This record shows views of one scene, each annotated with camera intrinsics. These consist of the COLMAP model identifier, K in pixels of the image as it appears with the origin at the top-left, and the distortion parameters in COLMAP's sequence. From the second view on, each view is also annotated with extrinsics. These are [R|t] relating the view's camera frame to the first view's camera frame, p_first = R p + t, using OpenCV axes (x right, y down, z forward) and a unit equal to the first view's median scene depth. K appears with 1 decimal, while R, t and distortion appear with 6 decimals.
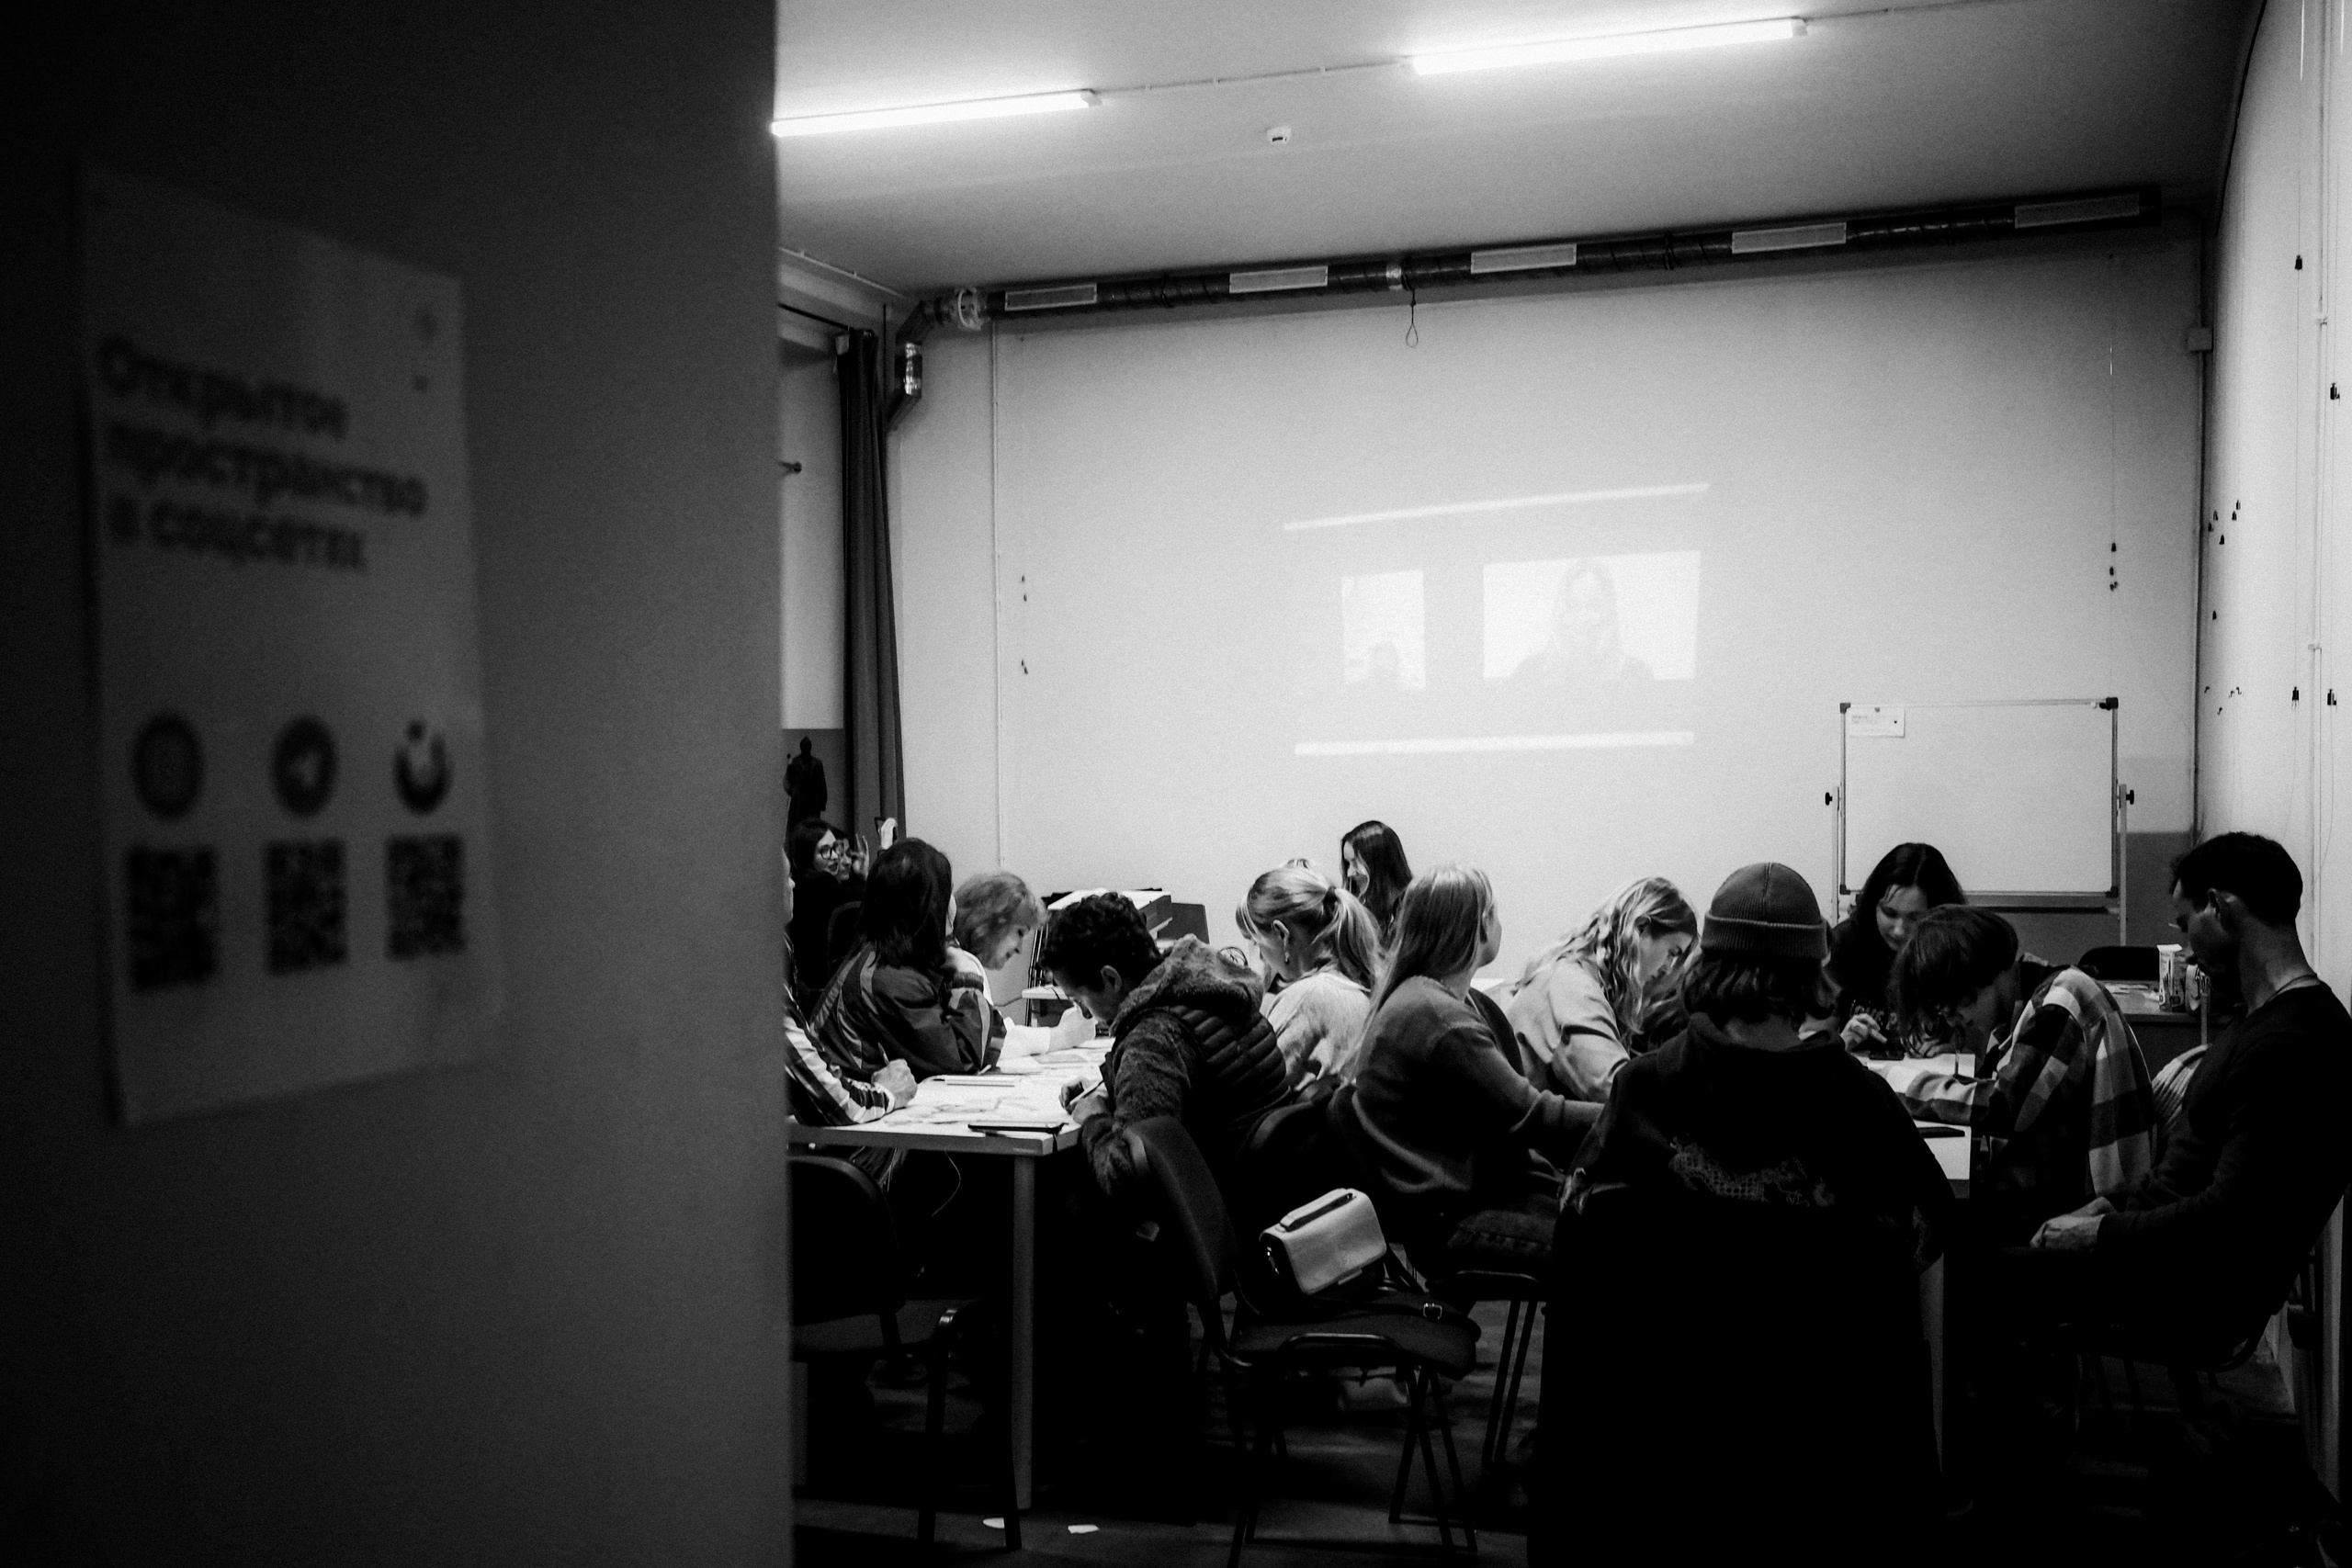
lens RADIAL K [[2371.2, 0, 1176.0], [0, 2371.2, 784.0], [0, 0, 1]] dist [0.031085, -0.025438]
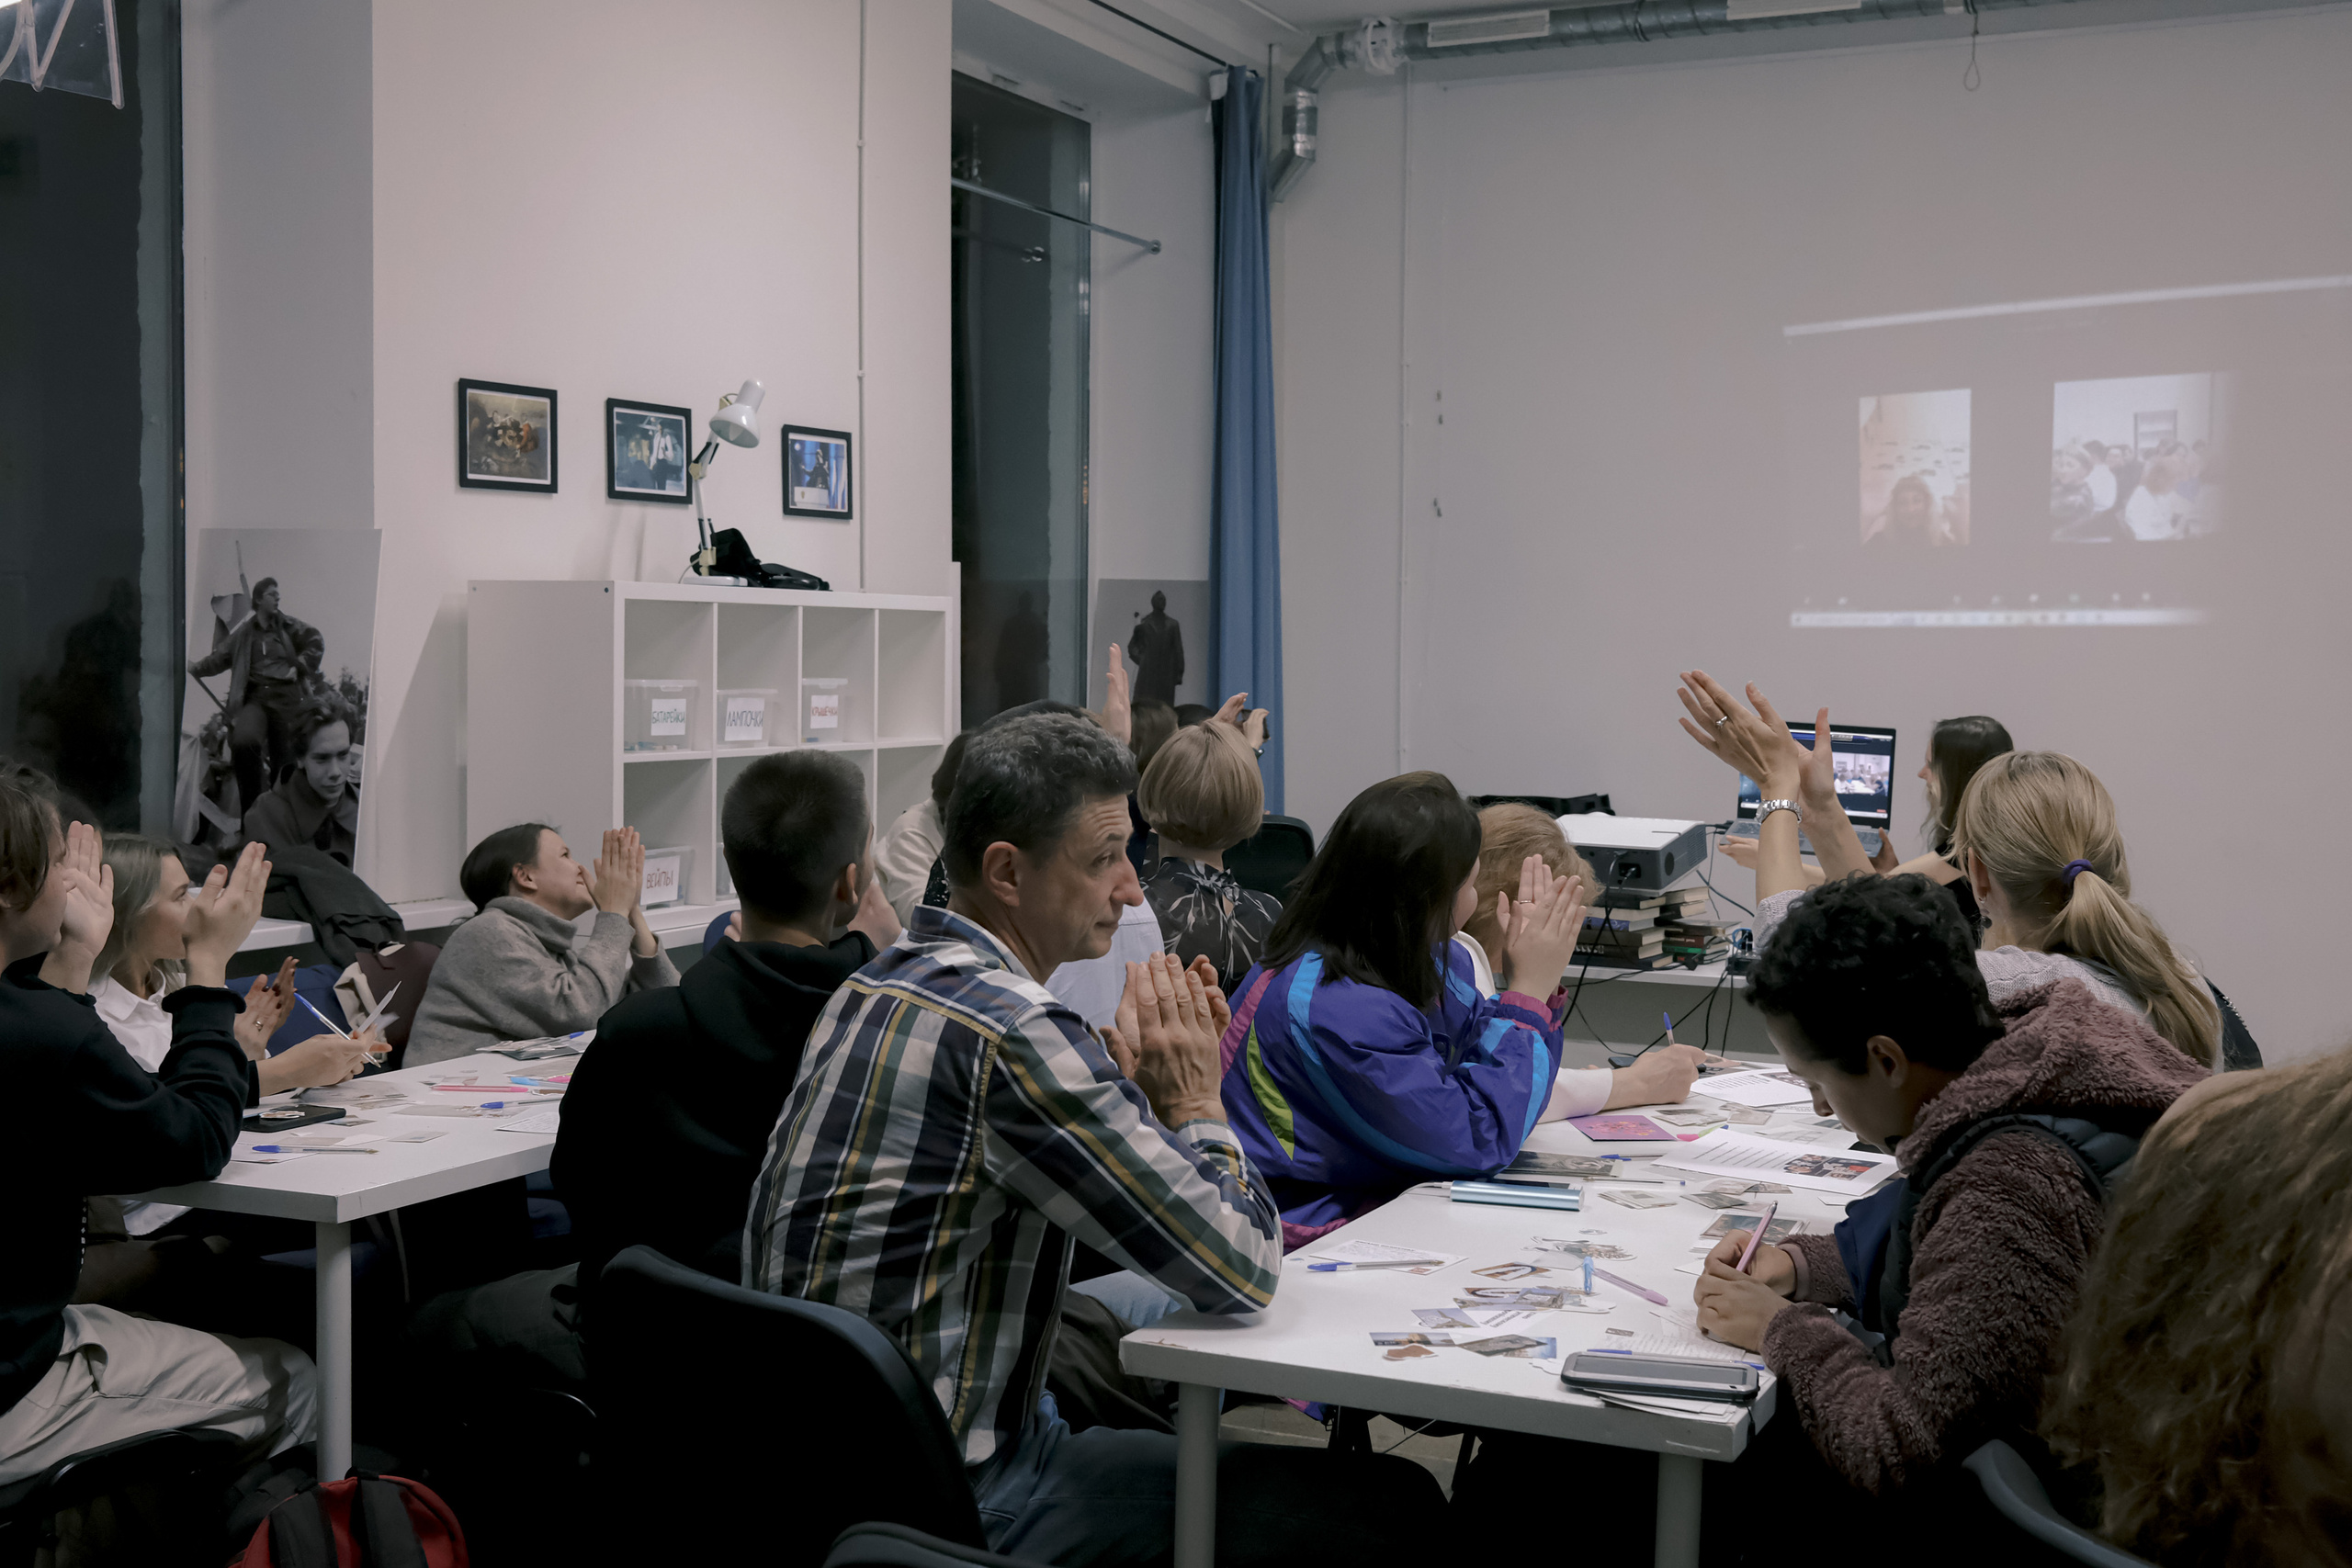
lens RADIAL K [[2509.8, 0, 1248.1], [0, 2509.8, 828.9], [0, 0, 1]] dist [-0.321147, -0.007698]
pose [[0.993400, 0.025520, -0.111824, -0.036161], [-0.018191, 0.997648, 0.066082, 0.003683], [0.113248, -0.063612, 0.991528, 0.200761]]
